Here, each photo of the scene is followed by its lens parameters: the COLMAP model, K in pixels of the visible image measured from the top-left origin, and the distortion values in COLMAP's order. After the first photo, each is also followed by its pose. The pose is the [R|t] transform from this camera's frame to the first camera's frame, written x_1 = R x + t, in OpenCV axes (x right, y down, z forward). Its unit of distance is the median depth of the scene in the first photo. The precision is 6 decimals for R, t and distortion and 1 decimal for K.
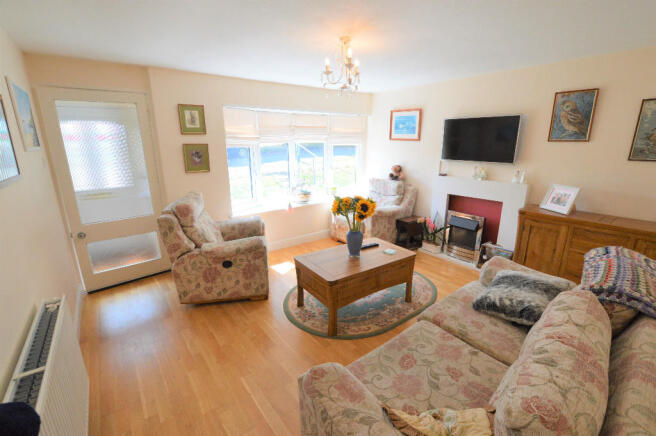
lens RADIAL K [[290.6, 0, 330.9], [0, 290.6, 216.8], [0, 0, 1]] dist [-0.019054, 0.000192]
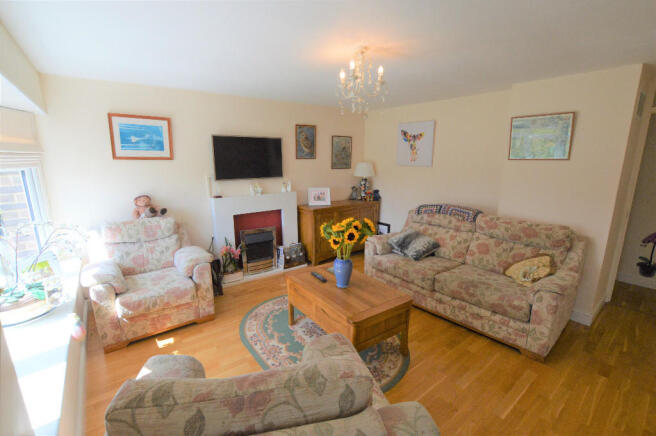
lens RADIAL K [[290.6, 0, 330.4], [0, 290.6, 222.3], [0, 0, 1]] dist [-0.019054, 0.000192]
pose [[0.004733, -0.216168, 0.976345, -0.560884], [0.254865, 0.944373, 0.207854, -0.186488], [-0.966965, 0.247852, 0.059563, 0.695516]]
